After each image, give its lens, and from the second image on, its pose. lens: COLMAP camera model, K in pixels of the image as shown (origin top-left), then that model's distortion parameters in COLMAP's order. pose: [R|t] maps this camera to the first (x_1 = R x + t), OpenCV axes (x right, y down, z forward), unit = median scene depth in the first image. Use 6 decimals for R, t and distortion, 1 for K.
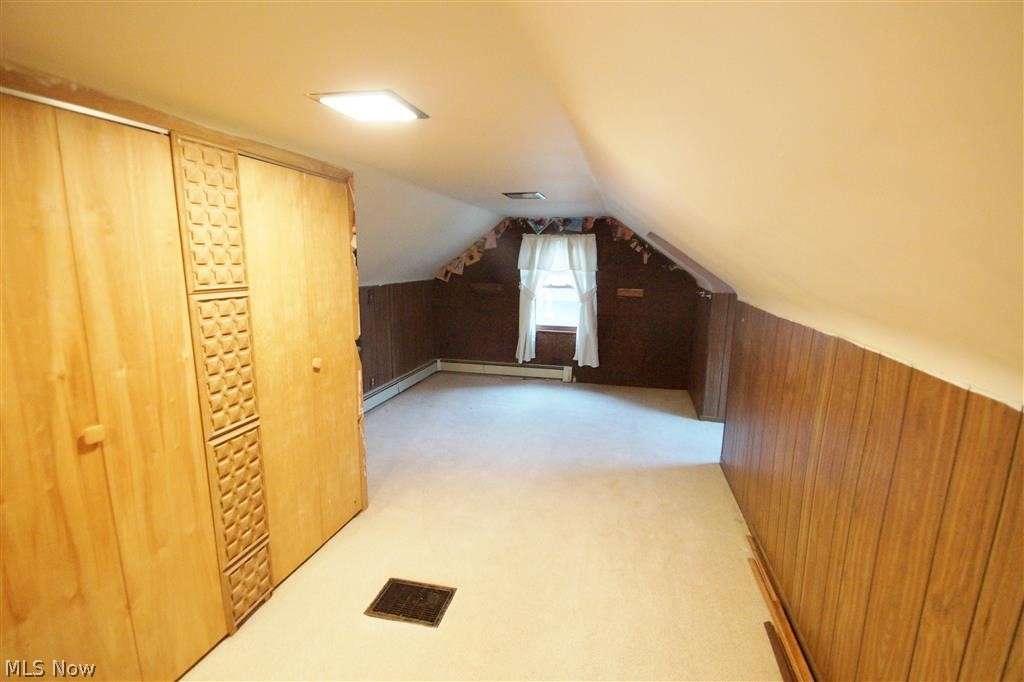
lens RADIAL K [[467.7, 0, 514.4], [0, 467.7, 341.8], [0, 0, 1]] dist [-0.003065, -0.000216]
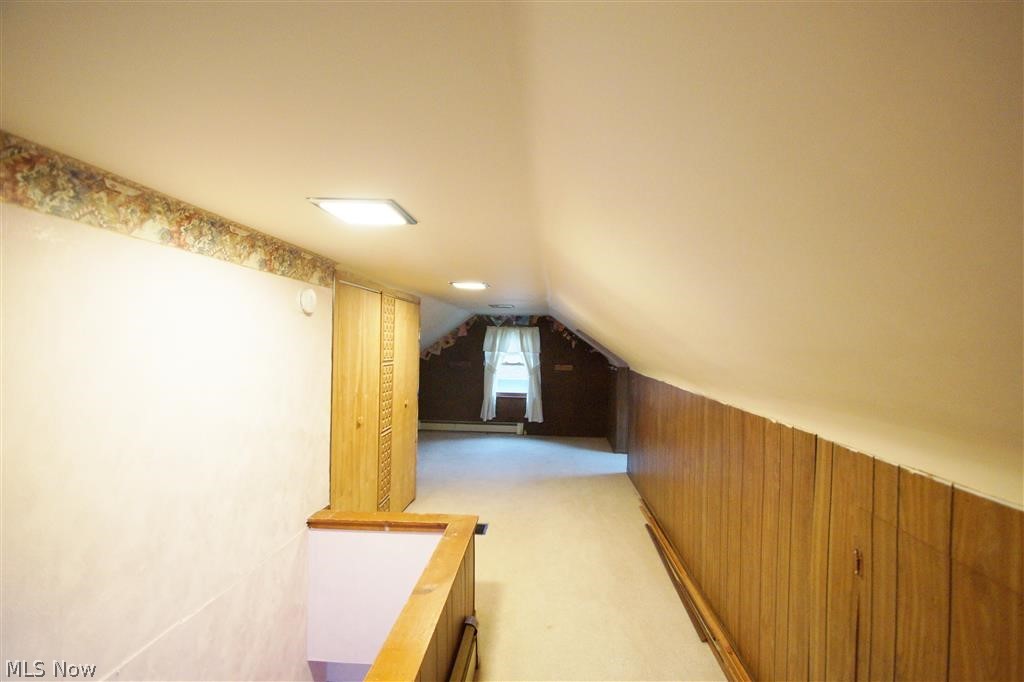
lens RADIAL K [[467.7, 0, 513.1], [0, 467.7, 343.1], [0, 0, 1]] dist [-0.003065, -0.000216]
pose [[0.987396, 0.007187, 0.158104, -0.127396], [0.019716, 0.985601, -0.167934, 0.055207], [-0.157035, 0.168935, 0.973037, -0.363673]]
